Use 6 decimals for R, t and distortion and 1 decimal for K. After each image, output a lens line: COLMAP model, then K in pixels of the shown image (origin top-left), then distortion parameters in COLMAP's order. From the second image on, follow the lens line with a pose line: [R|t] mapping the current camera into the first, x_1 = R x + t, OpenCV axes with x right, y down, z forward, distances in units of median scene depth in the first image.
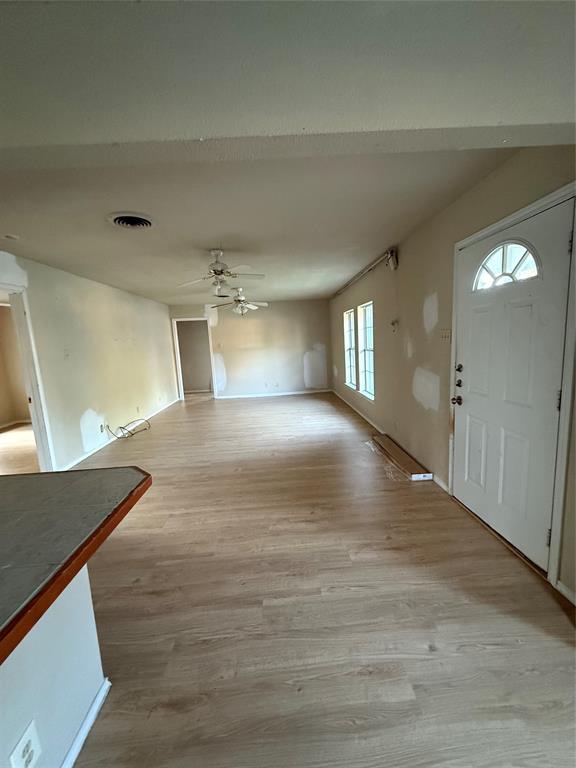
lens RADIAL K [[304.9, 0, 286.5], [0, 304.9, 384.5], [0, 0, 1]] dist [-0.002550, -0.000324]
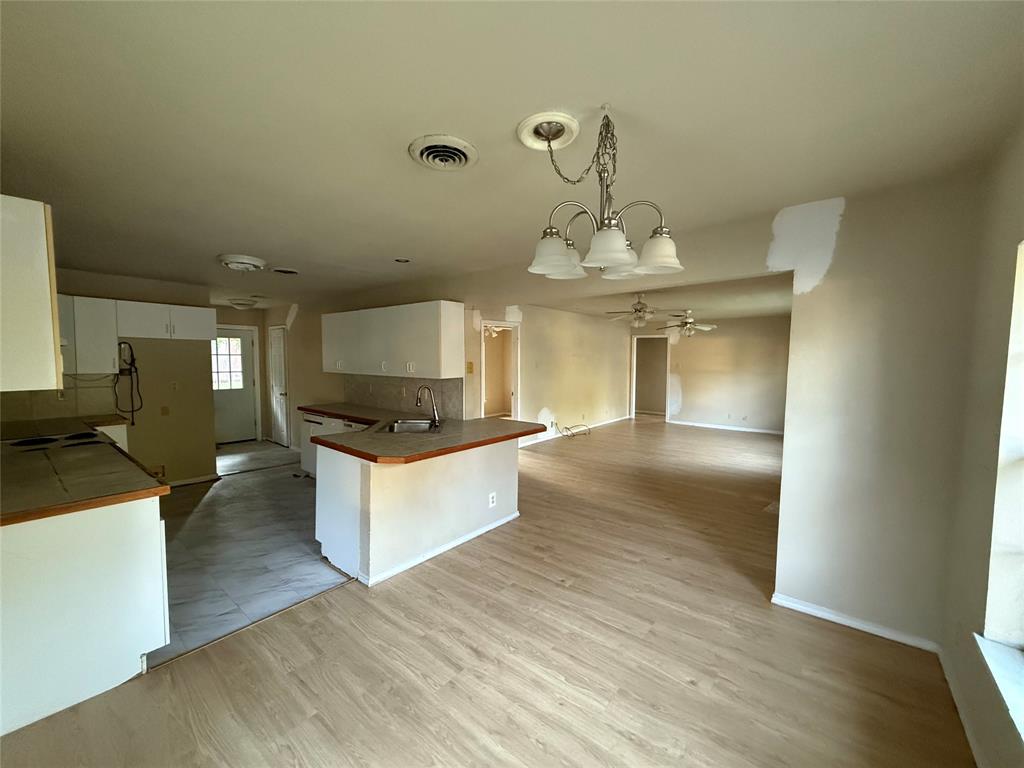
lens RADIAL K [[406.5, 0, 515.5], [0, 406.5, 383.8], [0, 0, 1]] dist [-0.002550, -0.000324]
pose [[0.753432, 0.098825, -0.650057, 0.381845], [-0.139495, 0.990160, -0.011149, 0.015680], [0.642558, 0.099079, 0.759804, -0.426503]]
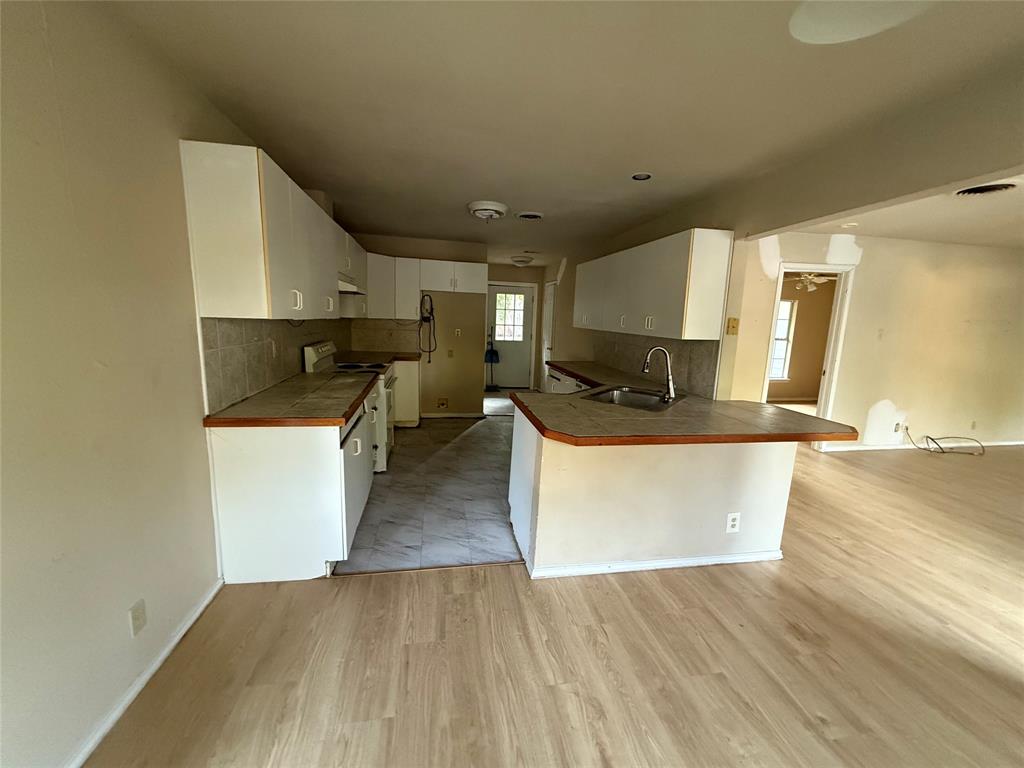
lens RADIAL K [[406.5, 0, 515.3], [0, 406.5, 383.6], [0, 0, 1]] dist [-0.002550, -0.000324]
pose [[0.141864, 0.219084, -0.965338, 0.284791], [-0.185141, 0.963864, 0.191542, 0.011083], [0.972418, 0.151550, 0.177299, -0.220184]]
